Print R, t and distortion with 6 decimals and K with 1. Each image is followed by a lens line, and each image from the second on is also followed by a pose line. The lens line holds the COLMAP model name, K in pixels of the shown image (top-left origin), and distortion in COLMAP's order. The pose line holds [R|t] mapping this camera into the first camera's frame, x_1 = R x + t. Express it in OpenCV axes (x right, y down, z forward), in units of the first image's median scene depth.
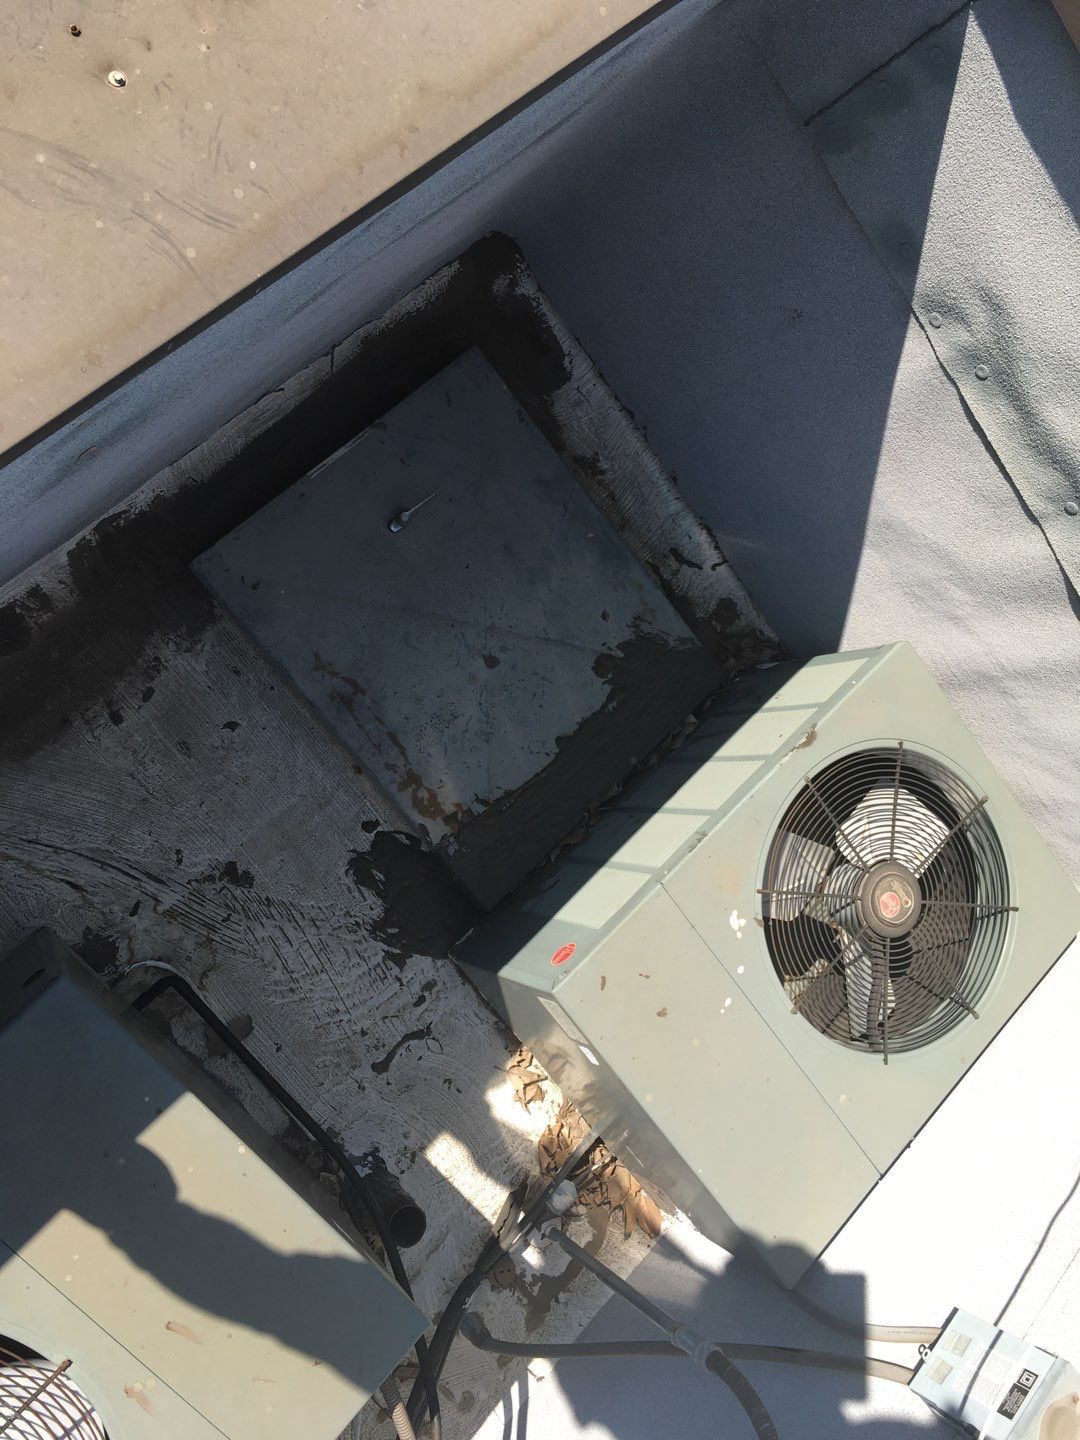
lens RADIAL K [[1229.6, 0, 540.7], [0, 1229.6, 721.9], [0, 0, 1]] dist [0.085955, -0.122661]
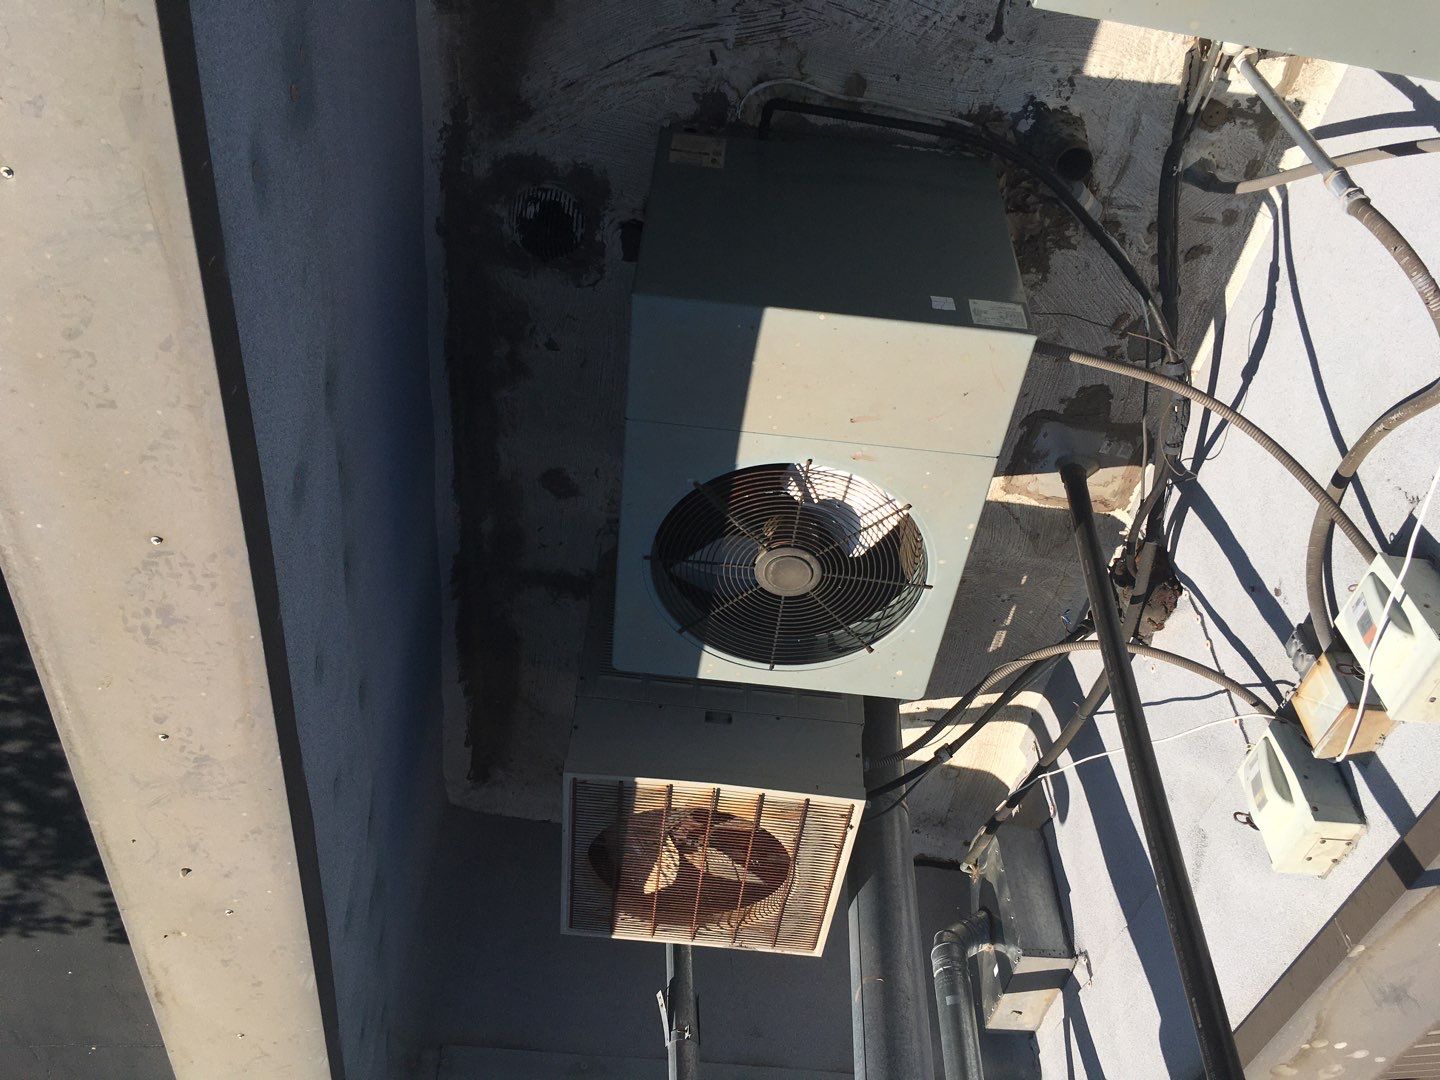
lens RADIAL K [[1229.6, 0, 723.0], [0, 1229.6, 538.8], [0, 0, 1]] dist [0.085955, -0.122661]
pose [[0.682665, -0.158007, -0.713444, 0.389074], [0.668595, 0.529044, 0.522583, -0.189189], [0.294872, -0.833754, 0.466803, 0.114068]]
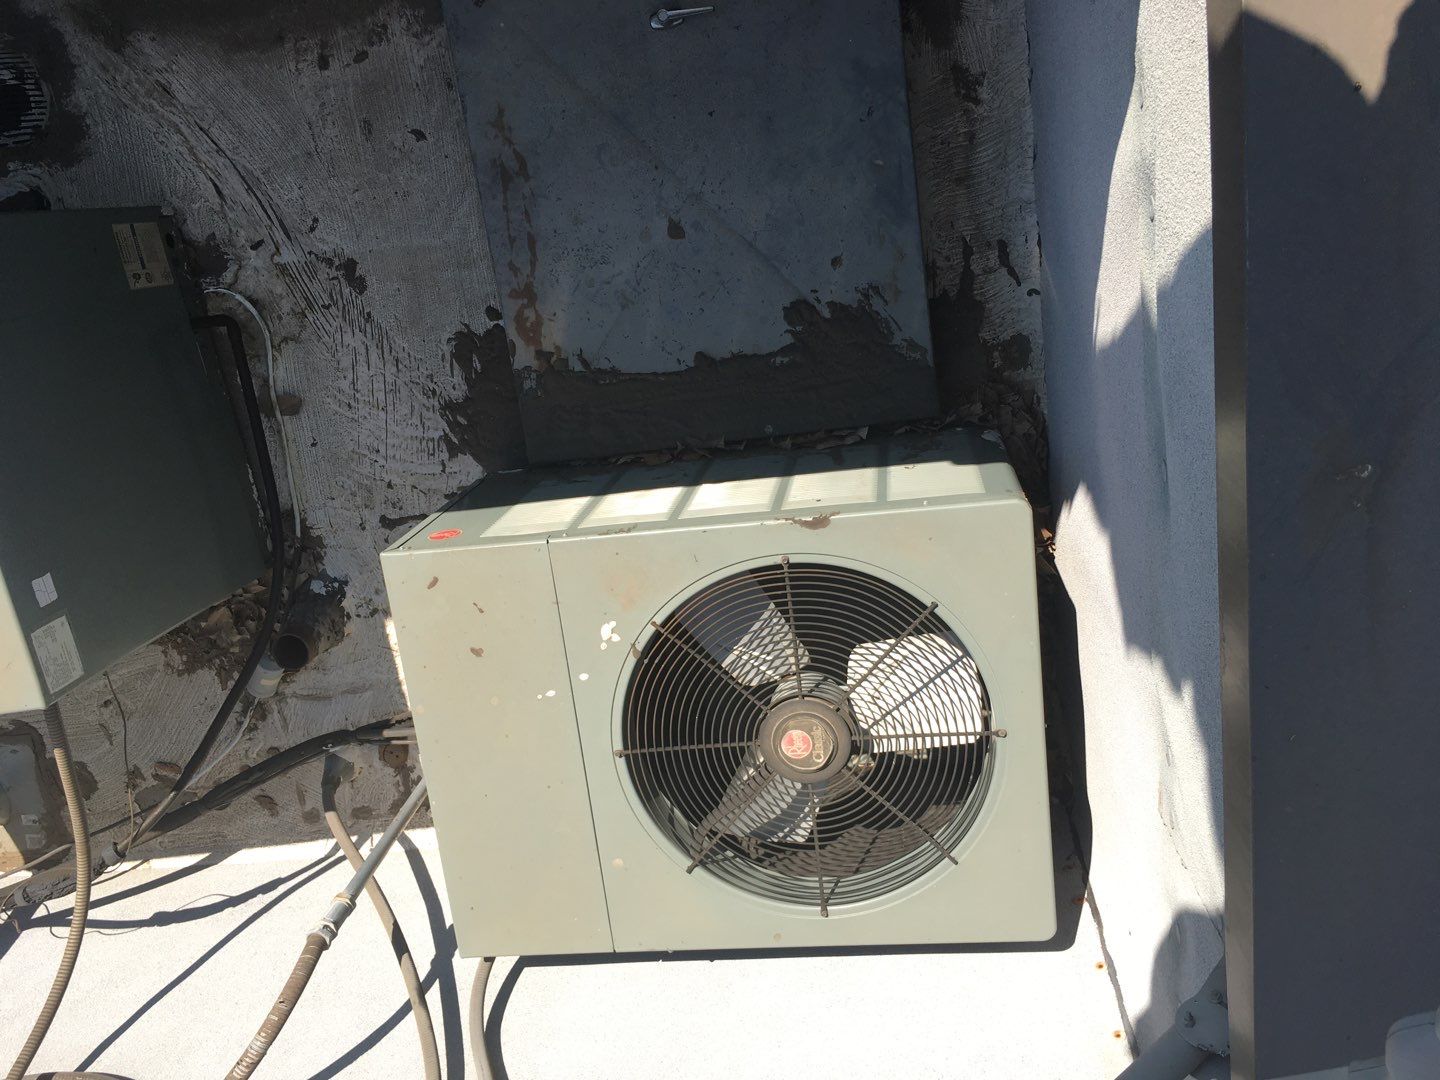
lens RADIAL K [[1229.6, 0, 714.5], [0, 1229.6, 540.8], [0, 0, 1]] dist [0.085955, -0.122661]
pose [[0.708040, 0.621896, -0.334553, 0.407591], [-0.513462, 0.778624, 0.360696, -0.209068], [0.484806, -0.083607, 0.870617, 0.263056]]
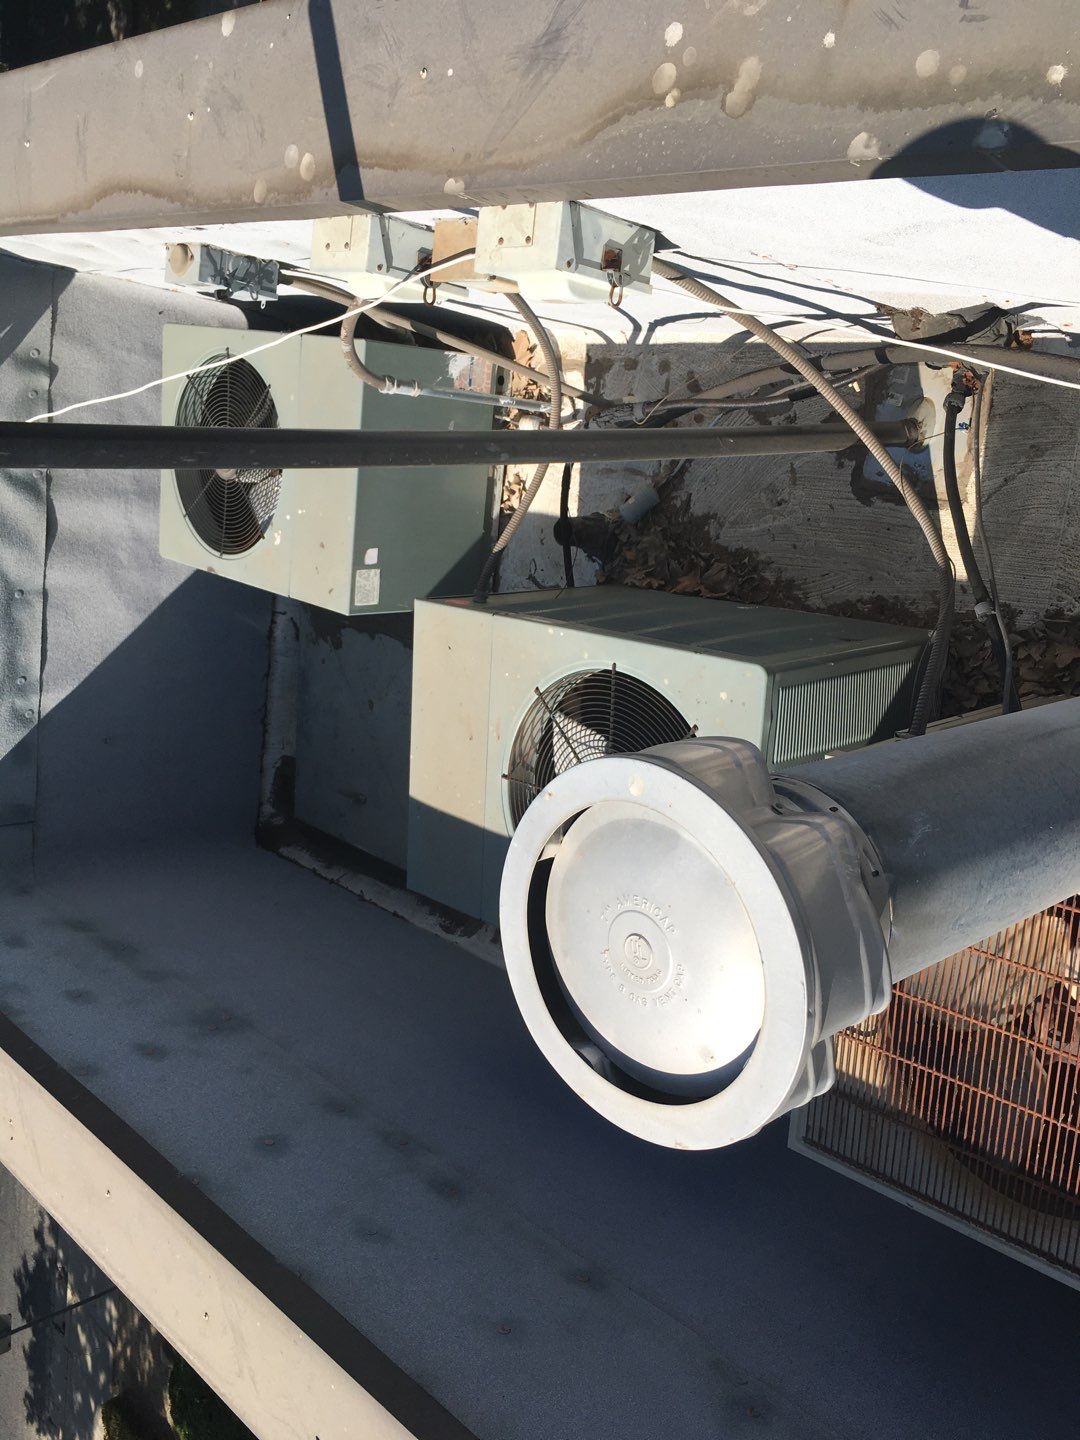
lens RADIAL K [[1229.6, 0, 537.1], [0, 1229.6, 731.4], [0, 0, 1]] dist [0.085955, -0.122661]
pose [[-0.716266, -0.697681, 0.014264, -0.250754], [0.565167, -0.591969, -0.574594, 1.005642], [0.409327, -0.403501, 0.818314, -0.248119]]
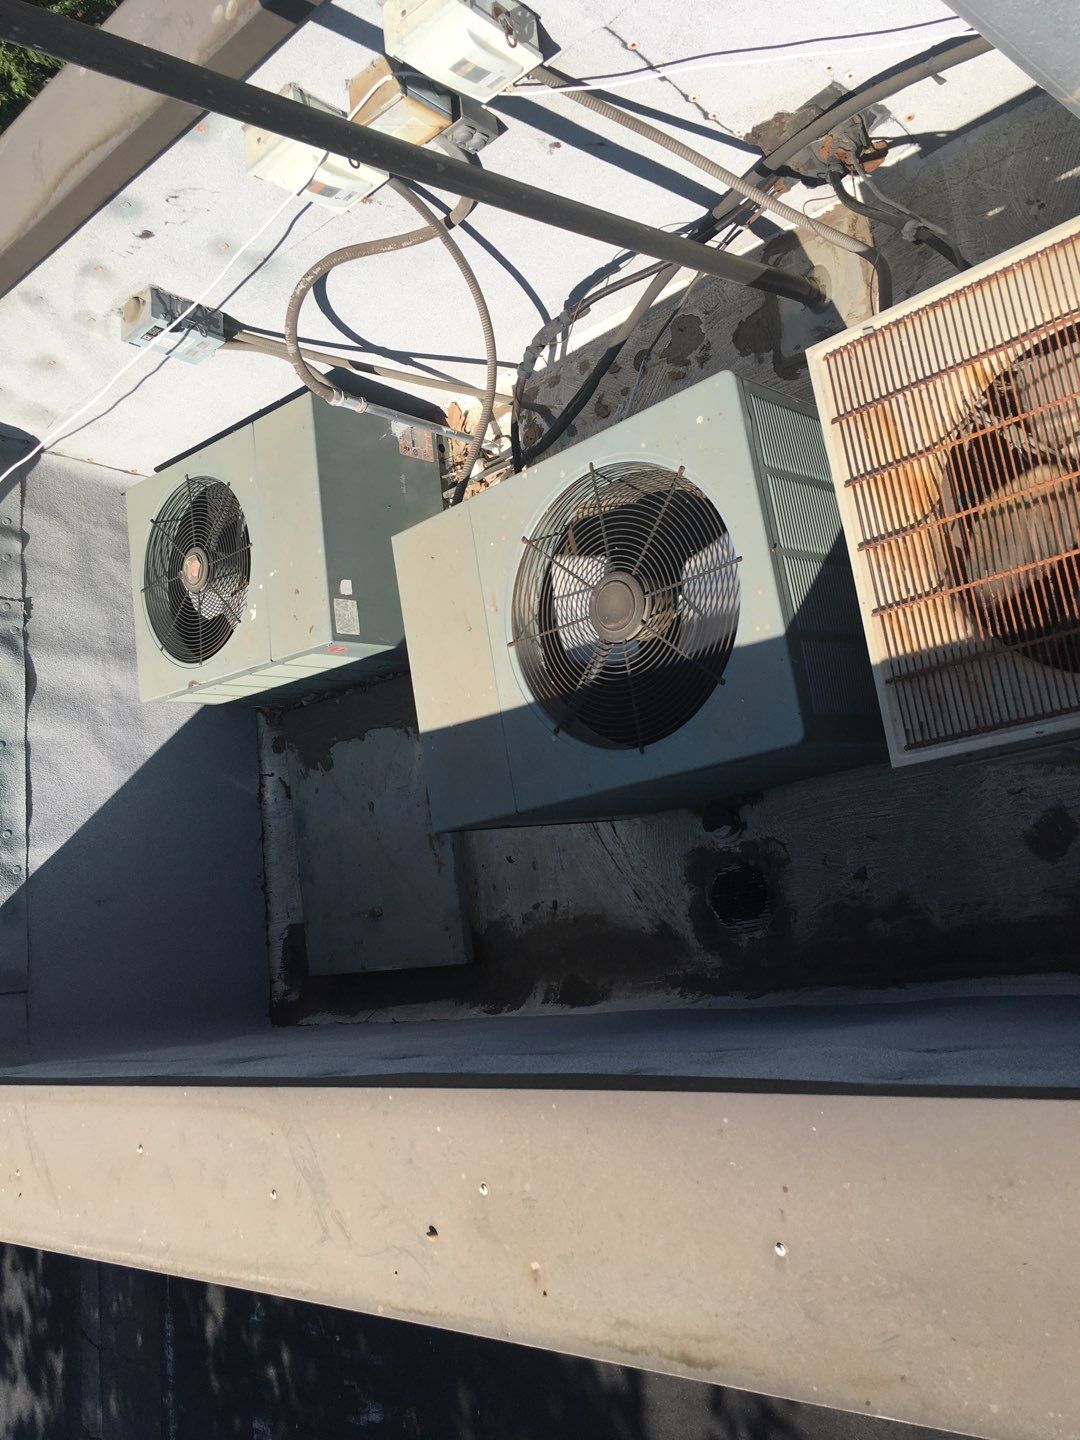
lens RADIAL K [[1229.6, 0, 542.7], [0, 1229.6, 722.2], [0, 0, 1]] dist [0.085955, -0.122661]
pose [[-0.844884, -0.481208, 0.233688, -0.550964], [0.417873, -0.866416, -0.273322, 0.574681], [0.333996, -0.133273, 0.933105, -0.374387]]
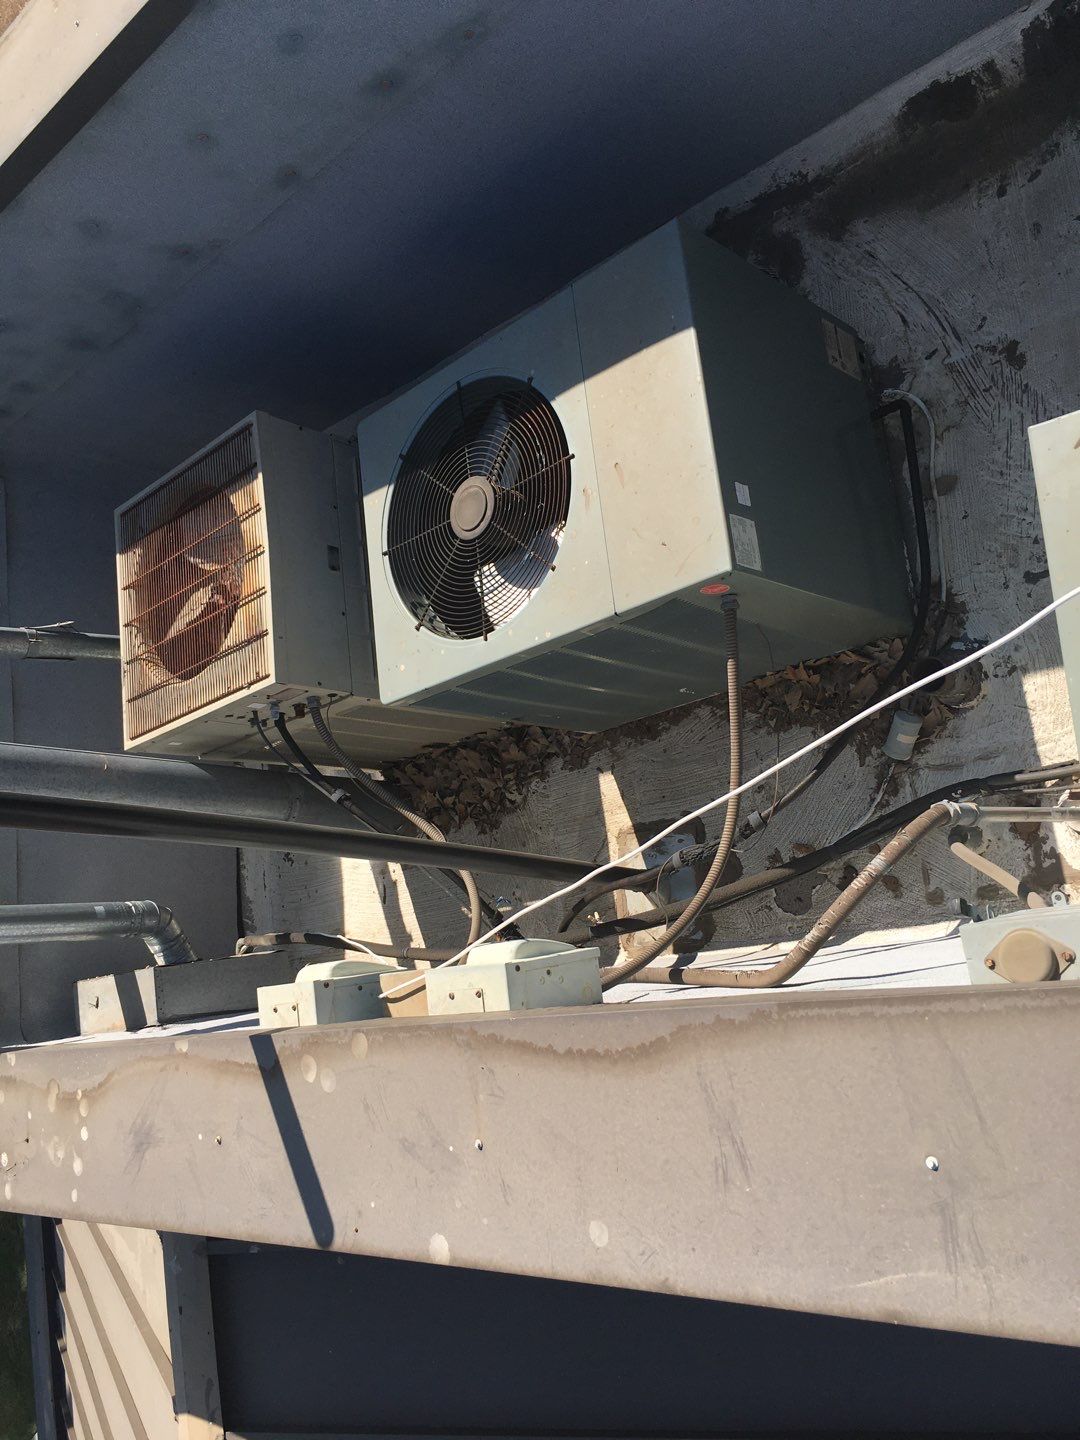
lens RADIAL K [[1229.6, 0, 539.5], [0, 1229.6, 721.1], [0, 0, 1]] dist [0.085955, -0.122661]
pose [[0.274228, 0.419334, -0.865424, 0.715176], [-0.357614, 0.879852, 0.313007, 0.210529], [0.892699, 0.223652, 0.391239, 0.262755]]
